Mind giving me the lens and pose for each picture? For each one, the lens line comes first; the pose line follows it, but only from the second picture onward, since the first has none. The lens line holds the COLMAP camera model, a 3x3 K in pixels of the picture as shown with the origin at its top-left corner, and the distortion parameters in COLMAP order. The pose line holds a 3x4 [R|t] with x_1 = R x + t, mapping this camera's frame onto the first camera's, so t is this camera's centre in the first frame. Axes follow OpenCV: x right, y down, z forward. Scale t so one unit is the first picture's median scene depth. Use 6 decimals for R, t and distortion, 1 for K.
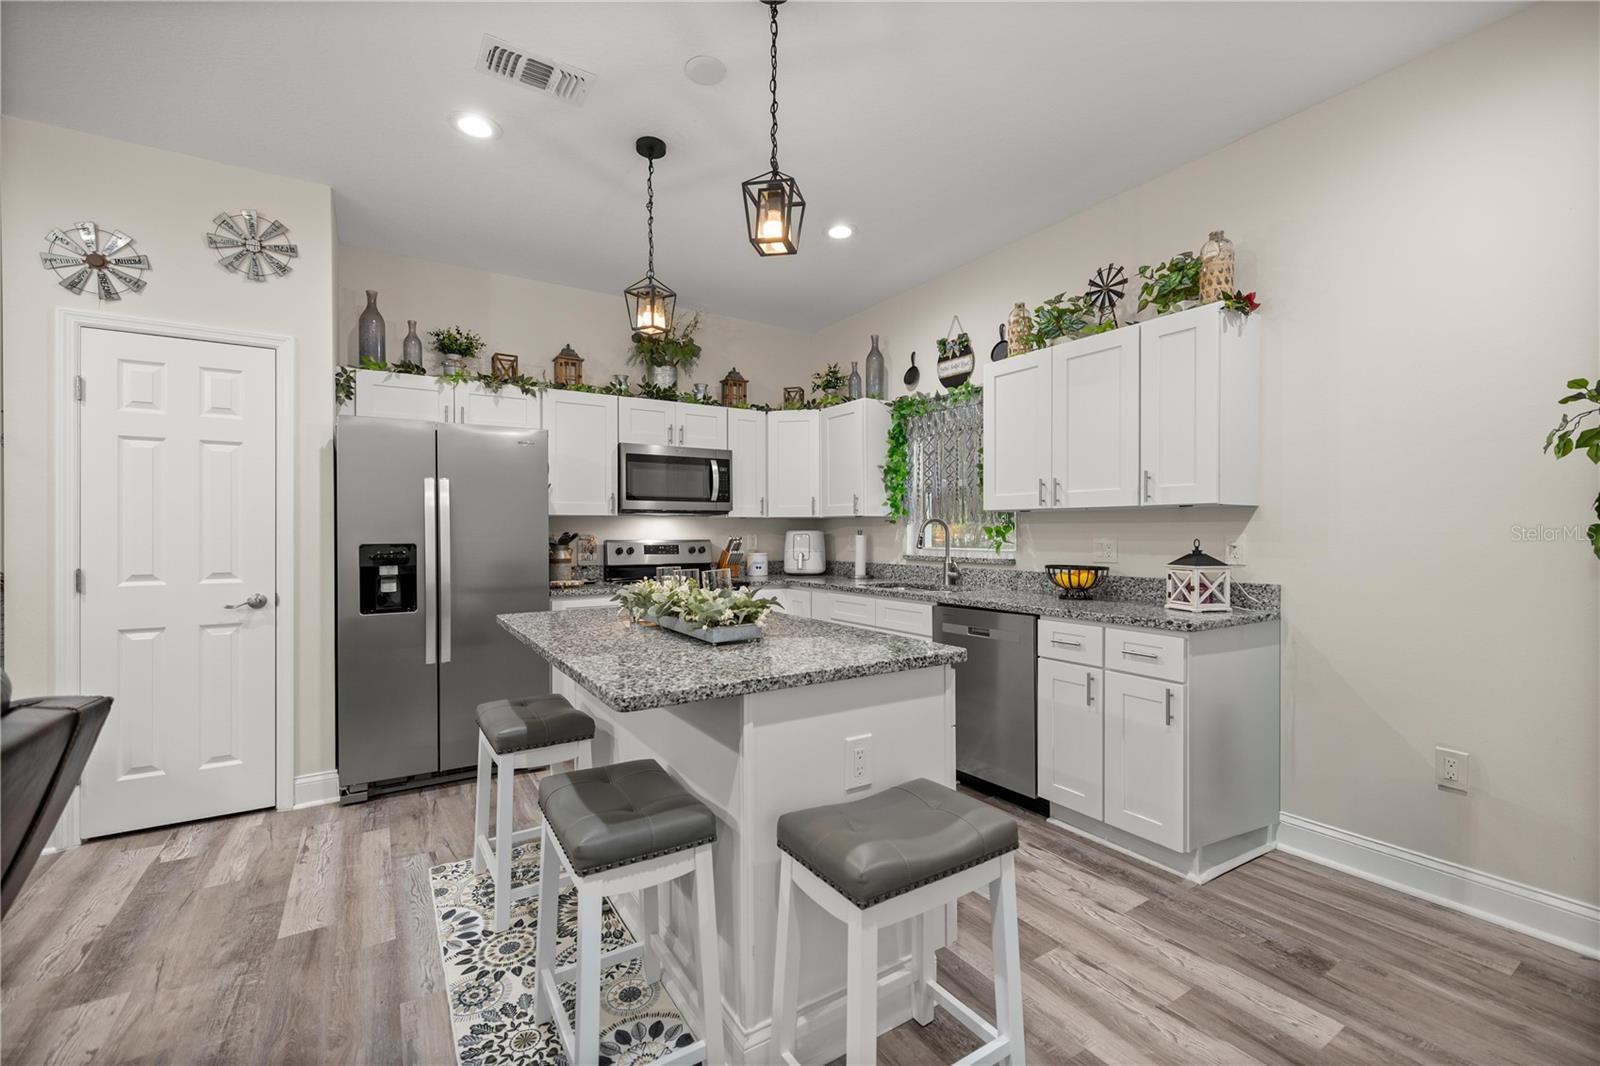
lens RADIAL K [[667.9, 0, 800.0], [0, 667.9, 533.0], [0, 0, 1]] dist [0.001551, 0.000330]
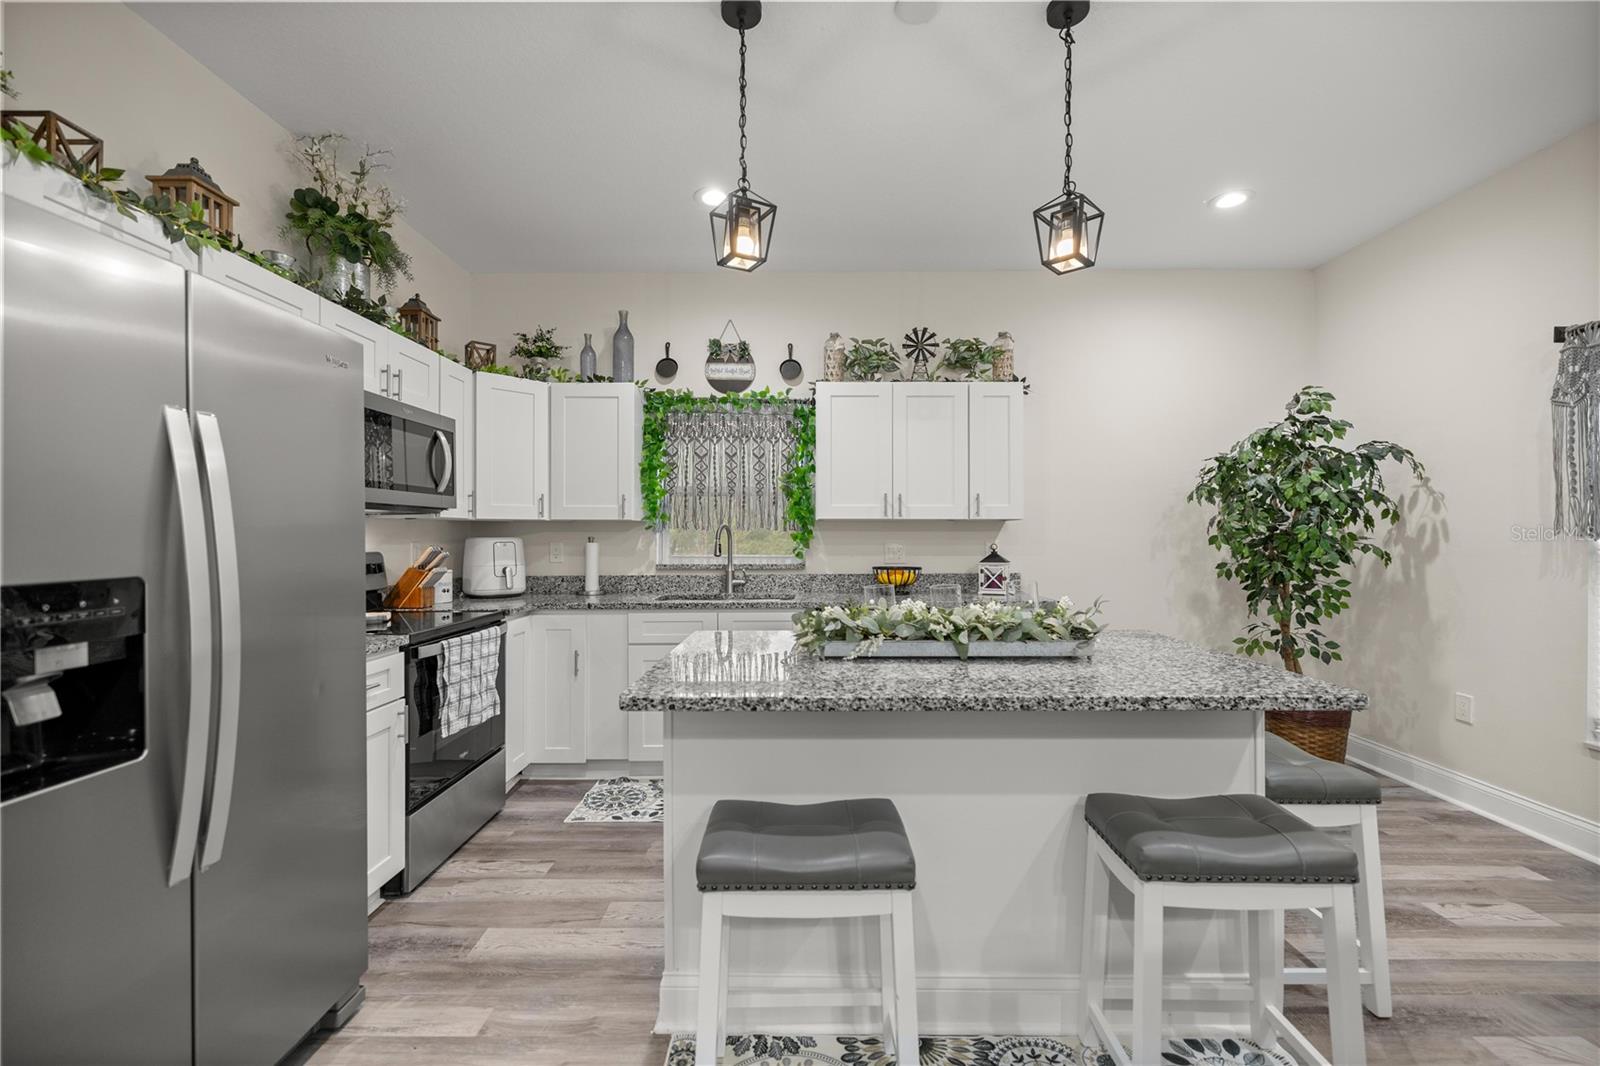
lens RADIAL K [[667.9, 0, 800.0], [0, 667.9, 533.0], [0, 0, 1]] dist [0.001551, 0.000330]
pose [[0.543783, 0.003387, 0.839219, -0.625857], [0.002276, 0.999982, -0.005511, -0.005215], [-0.839223, 0.004907, 0.543766, 0.439560]]
